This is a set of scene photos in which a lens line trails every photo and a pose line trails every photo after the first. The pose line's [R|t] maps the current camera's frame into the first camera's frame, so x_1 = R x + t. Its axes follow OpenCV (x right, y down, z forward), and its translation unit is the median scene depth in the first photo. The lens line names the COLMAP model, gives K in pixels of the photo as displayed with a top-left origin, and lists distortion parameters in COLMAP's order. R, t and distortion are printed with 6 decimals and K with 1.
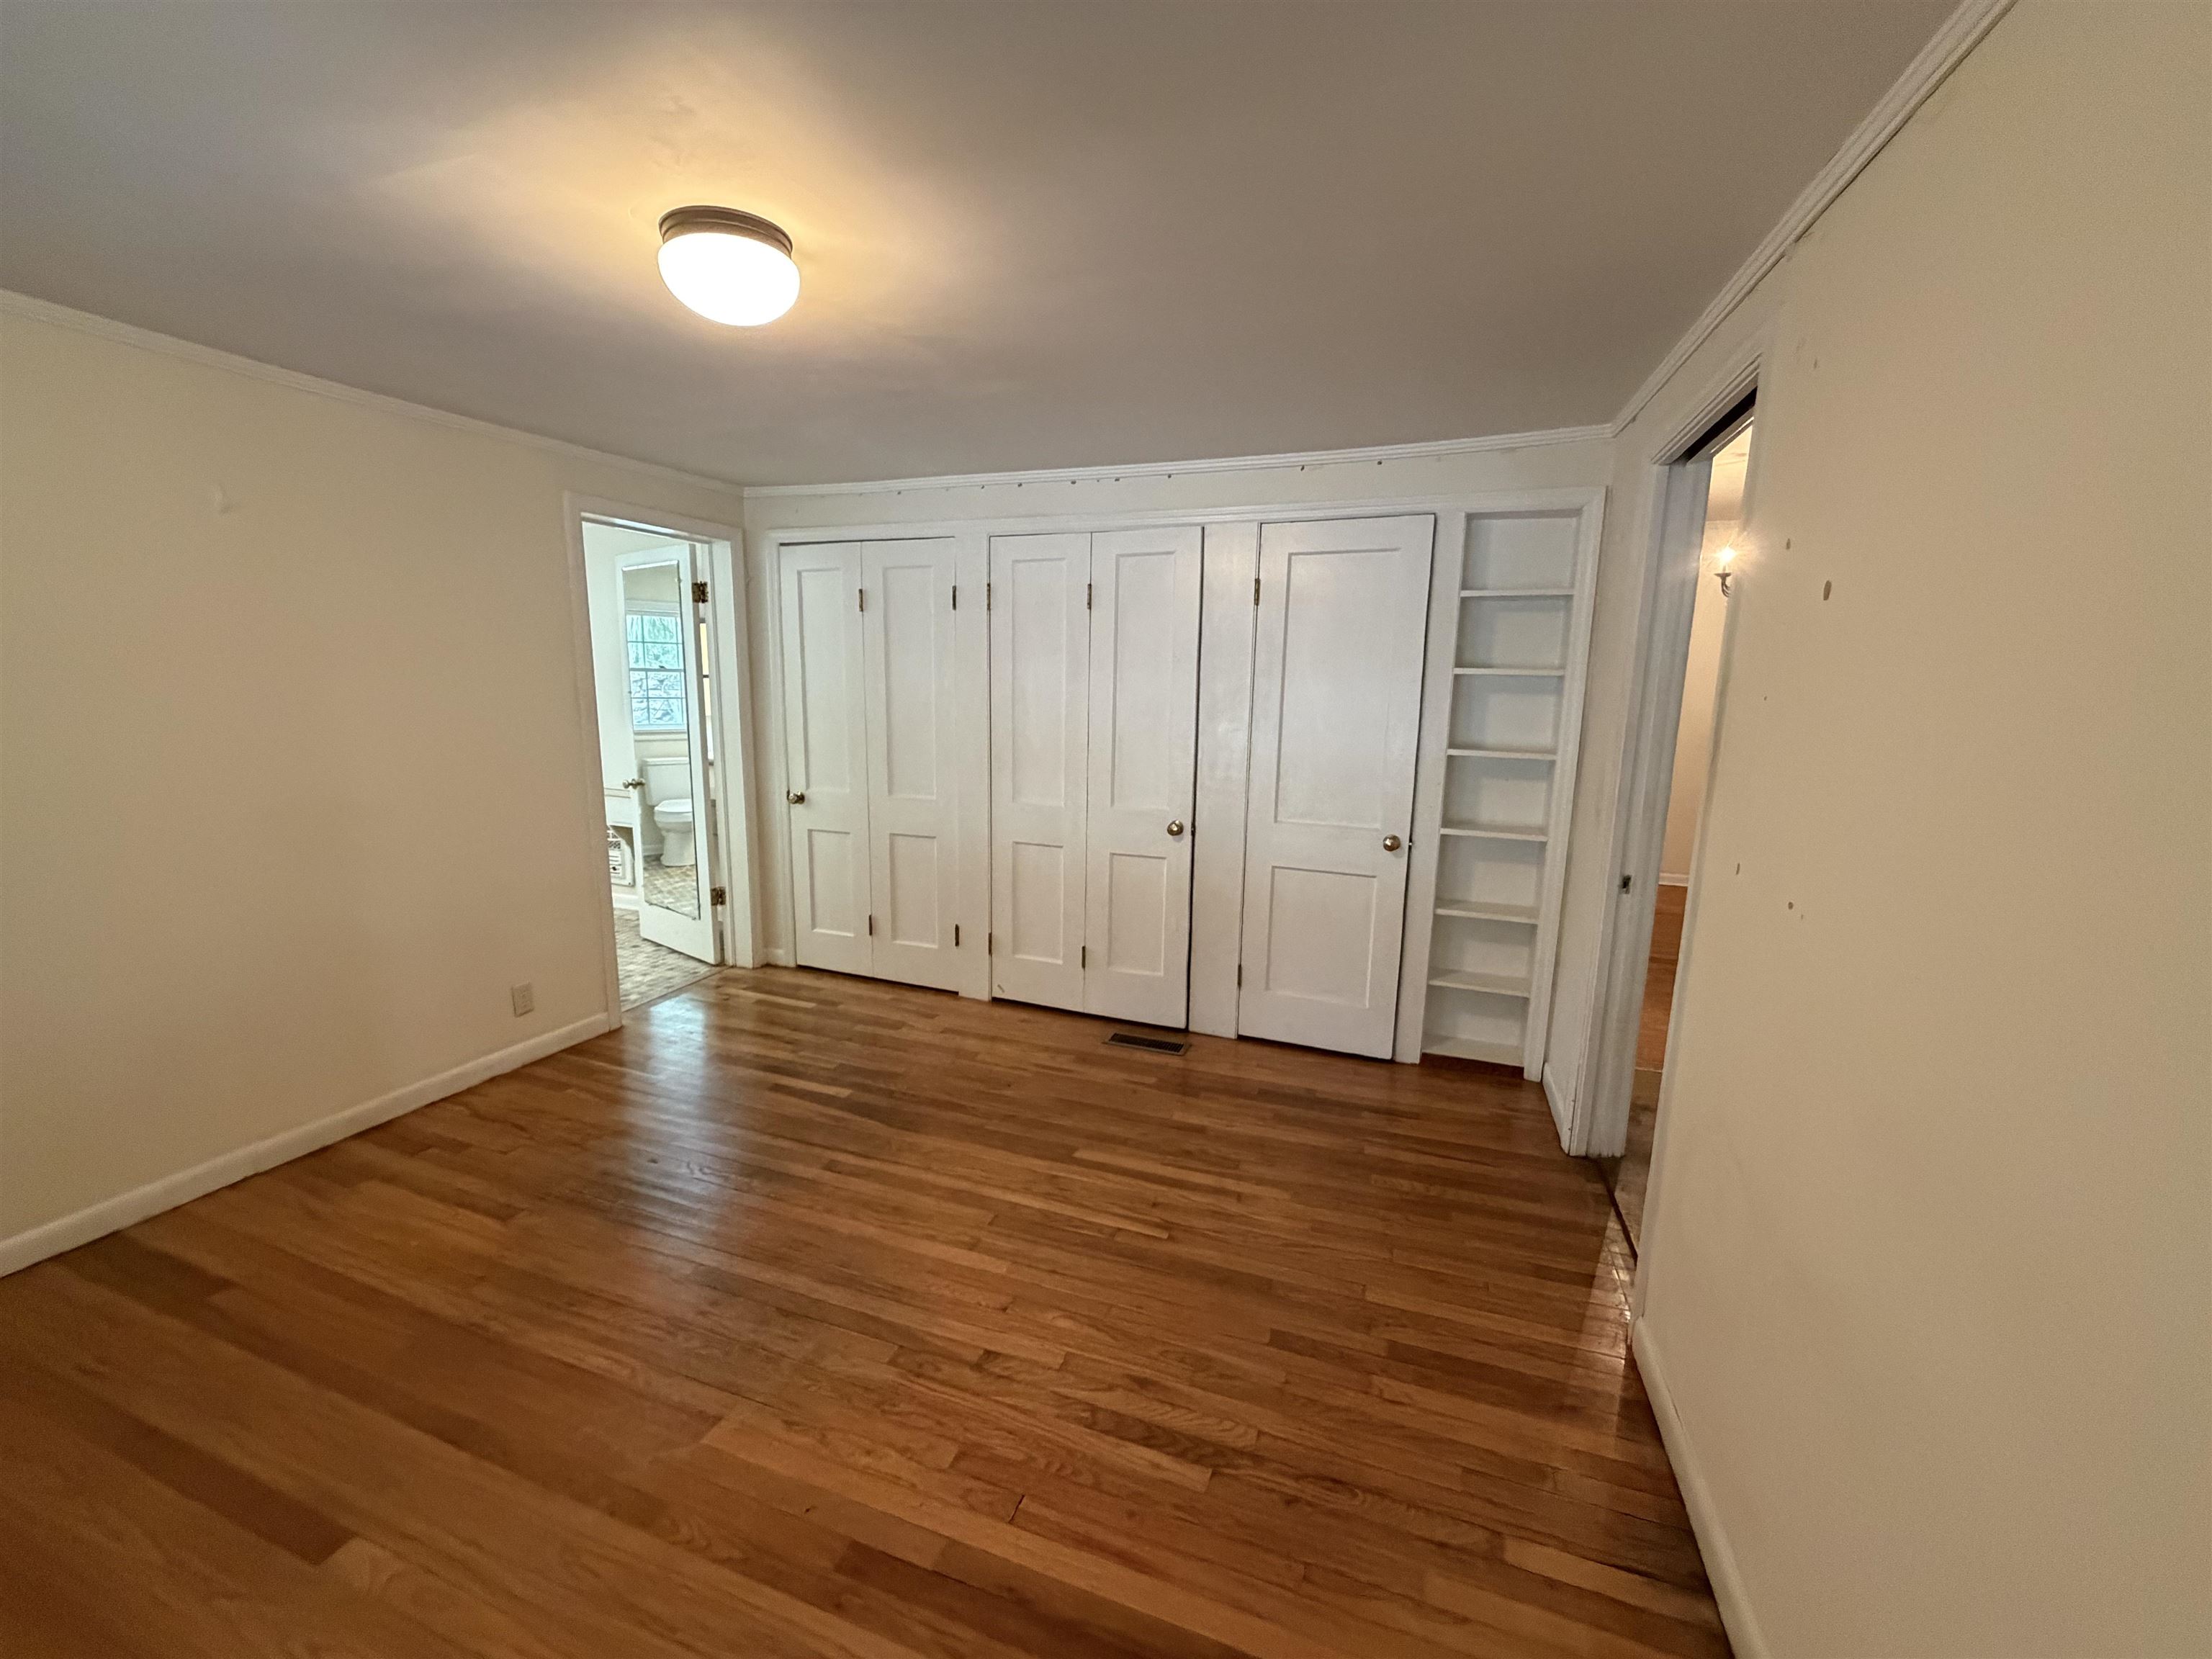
lens RADIAL K [[888.6, 0, 1096.1], [0, 888.6, 830.3], [0, 0, 1]] dist [0.003594, -0.000180]
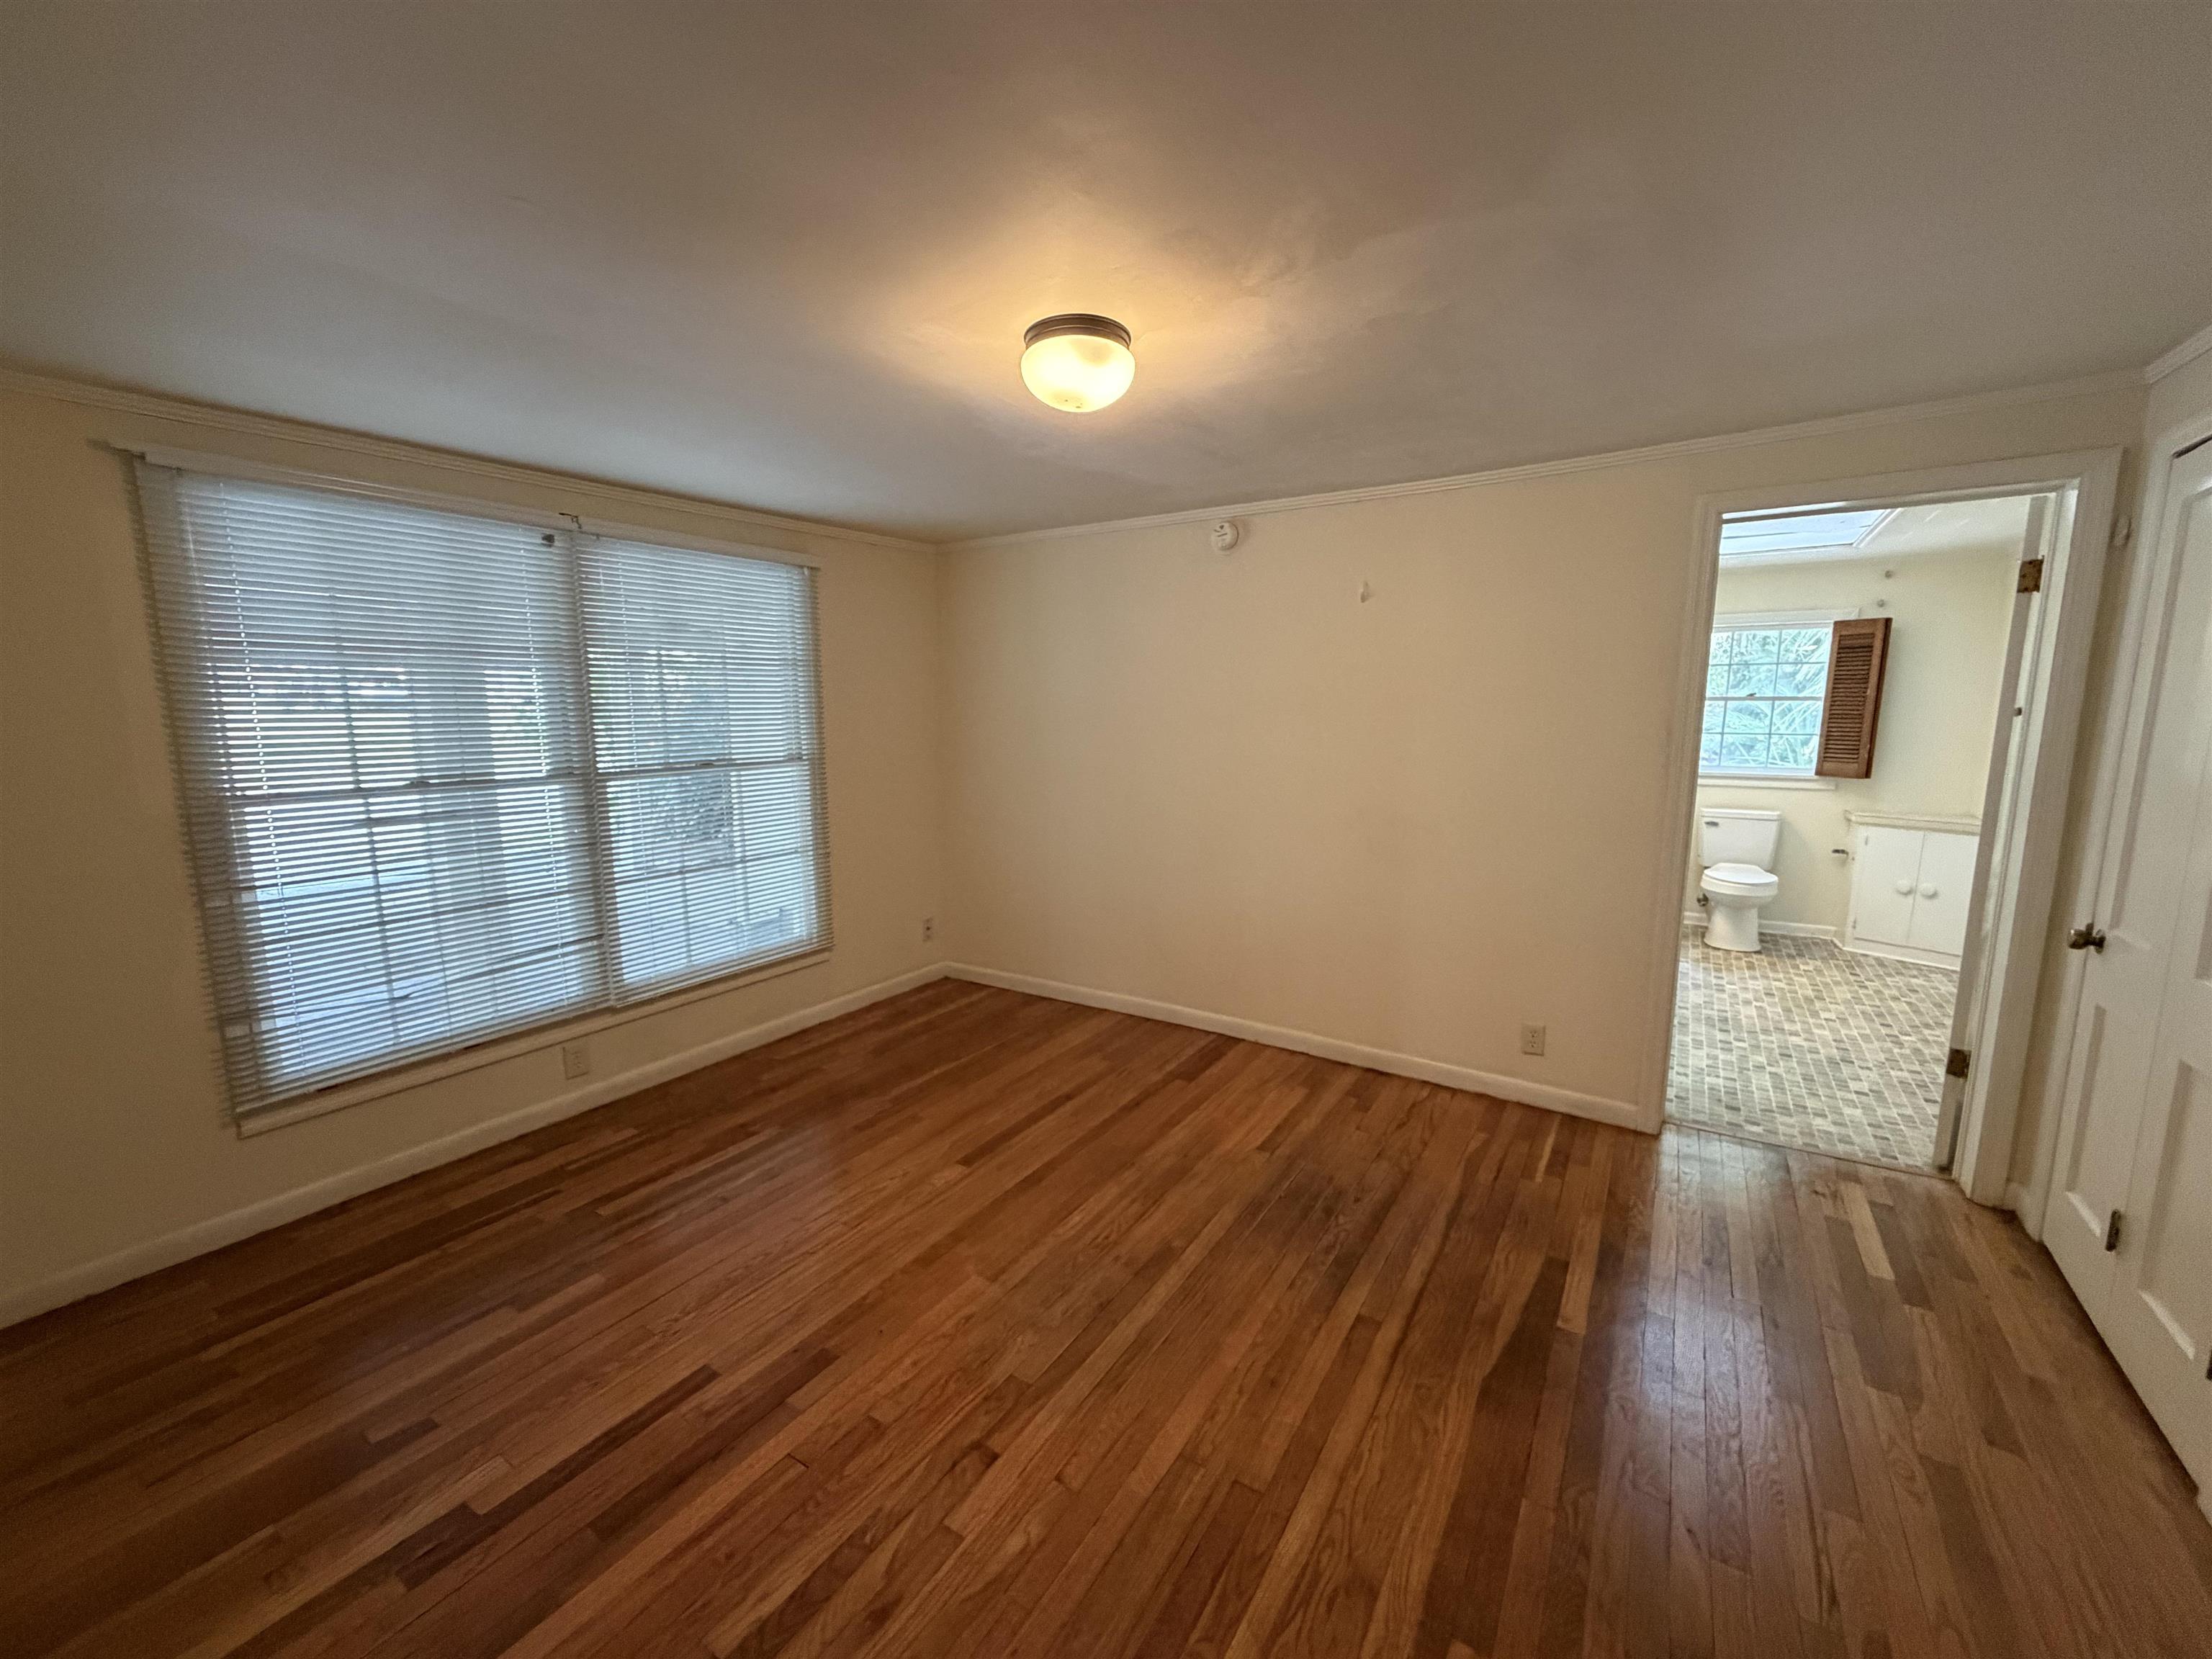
lens RADIAL K [[888.6, 0, 1103.2], [0, 888.6, 835.2], [0, 0, 1]] dist [0.003594, -0.000180]
pose [[-0.216372, 0.130250, -0.967584, 0.608646], [-0.163488, 0.972233, 0.167435, -0.186678], [0.962525, 0.194416, -0.189070, 1.080917]]
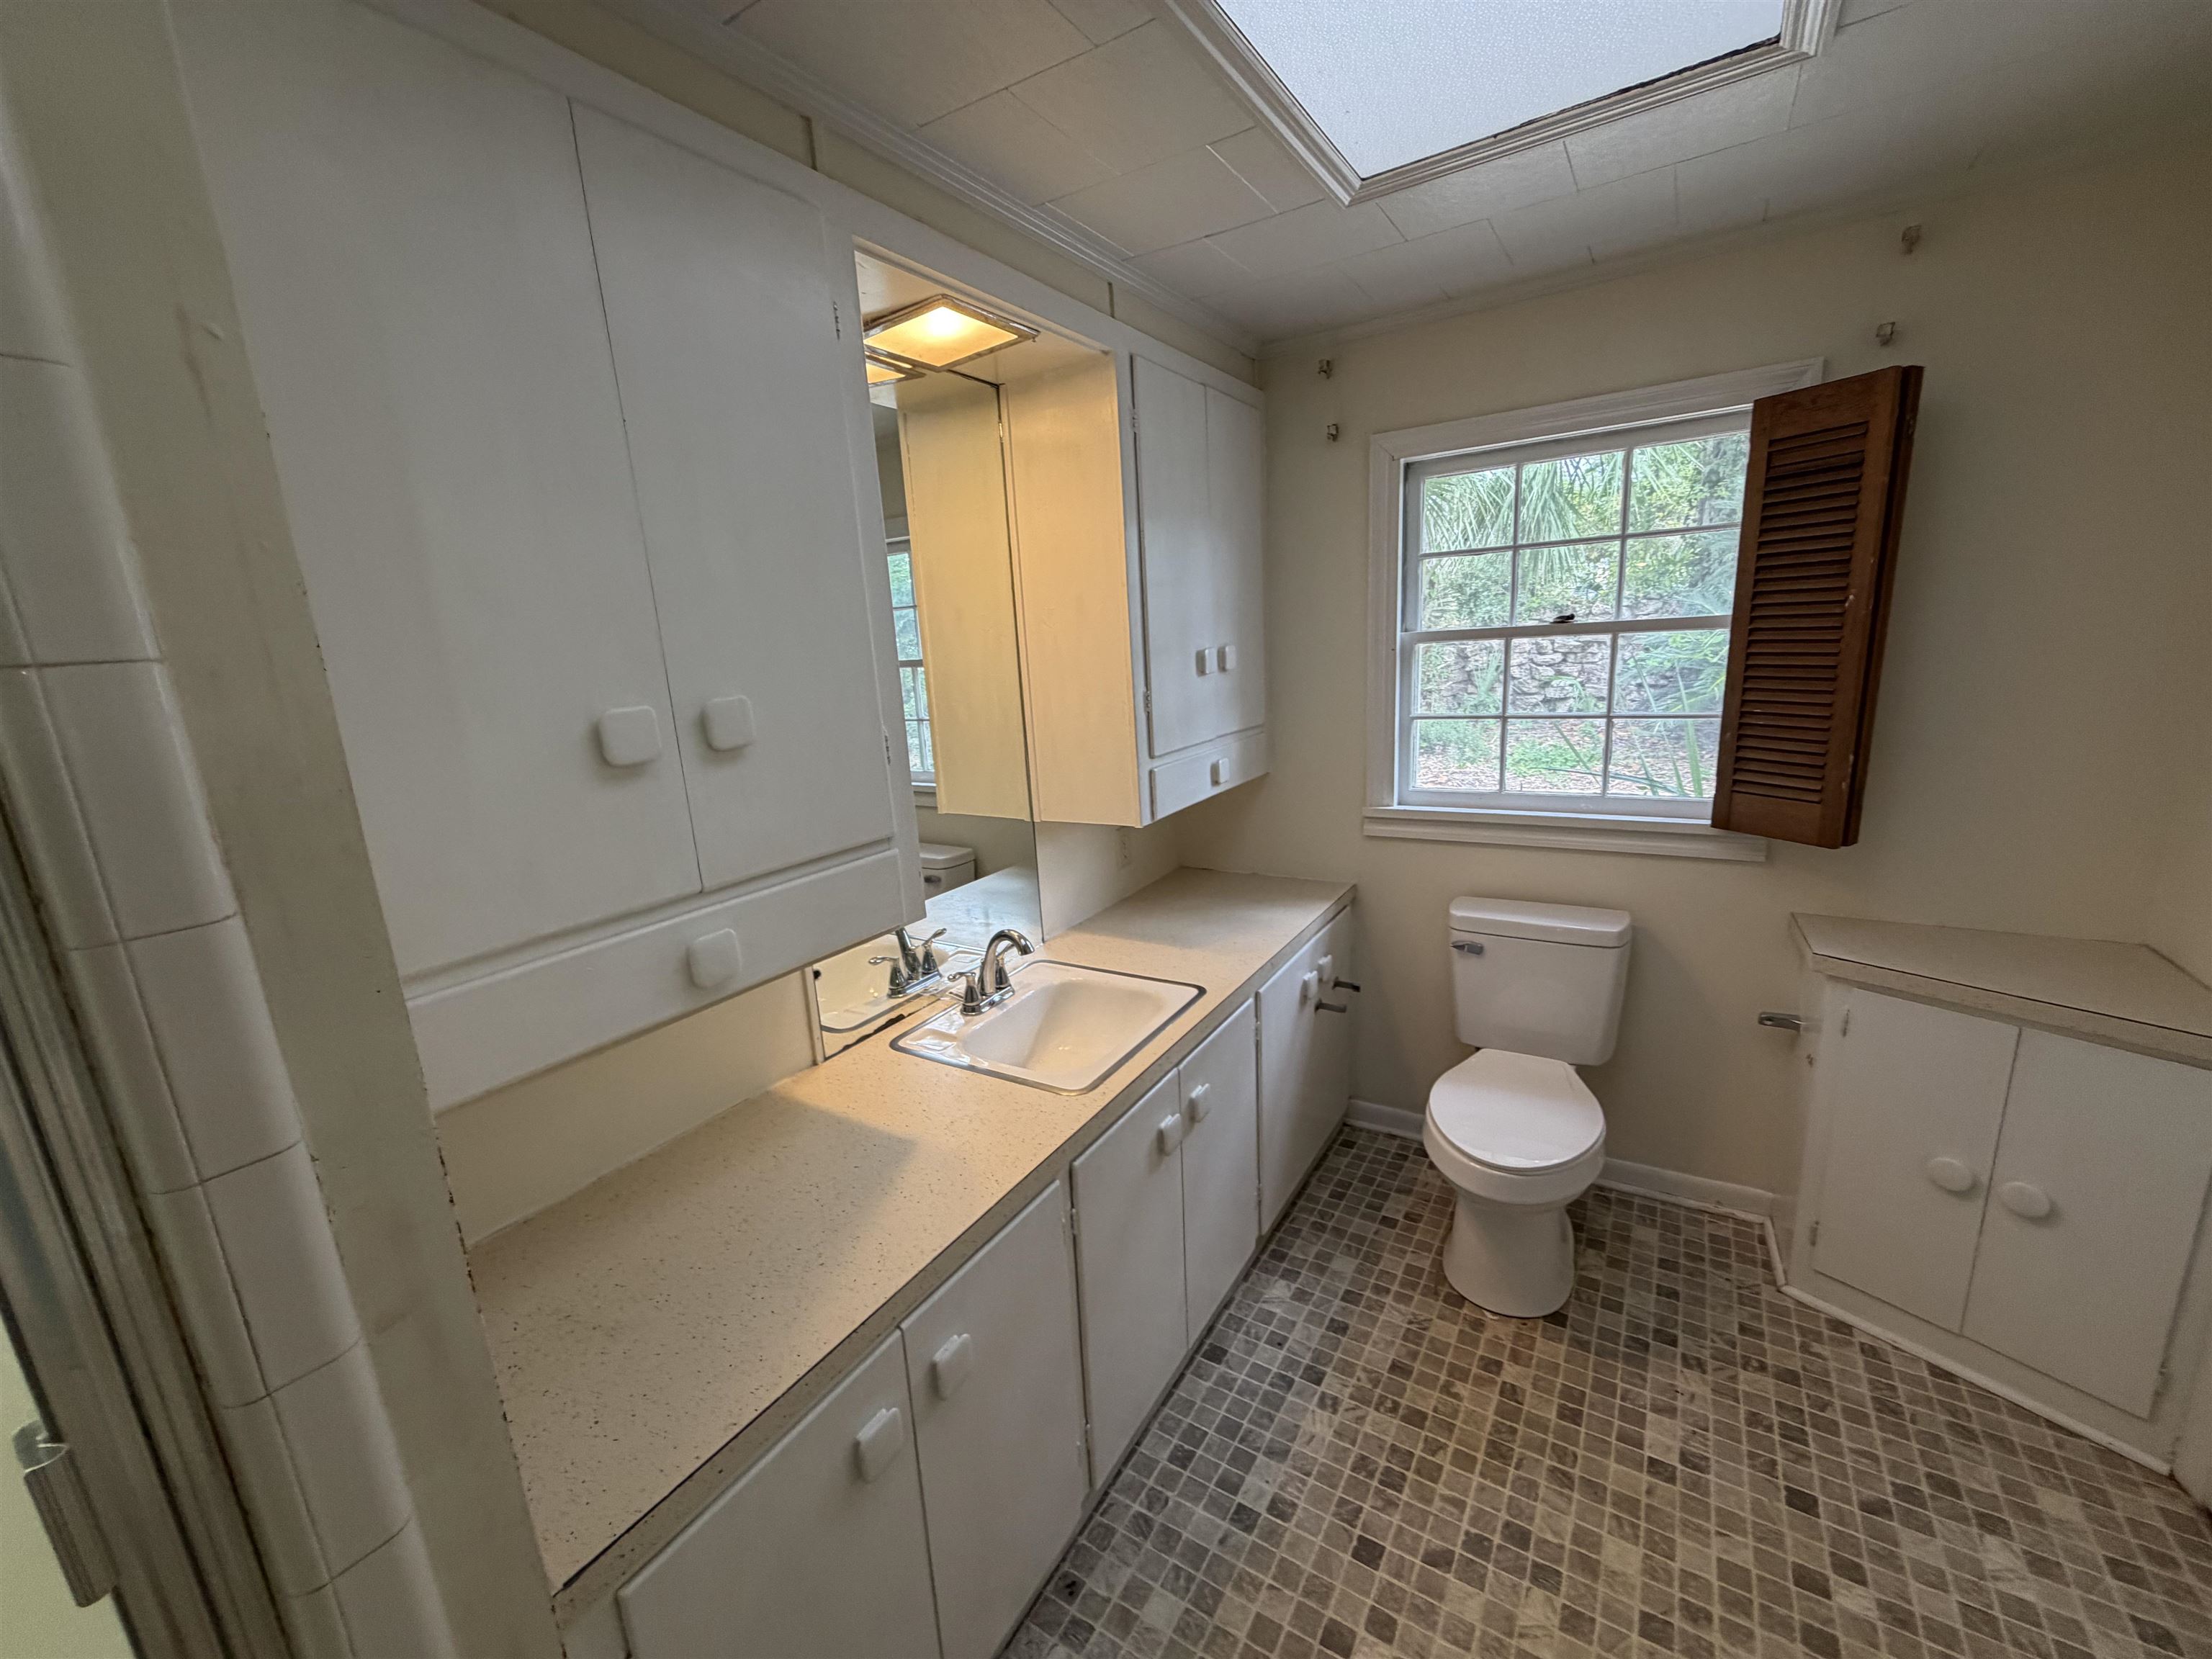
lens RADIAL K [[888.6, 0, 1091.8], [0, 888.6, 841.1], [0, 0, 1]] dist [0.003594, -0.000180]
pose [[-0.214038, 0.215376, -0.952786, -0.419967], [-0.100509, 0.965357, 0.240797, -0.310334], [0.971641, 0.147303, -0.184976, 1.619067]]
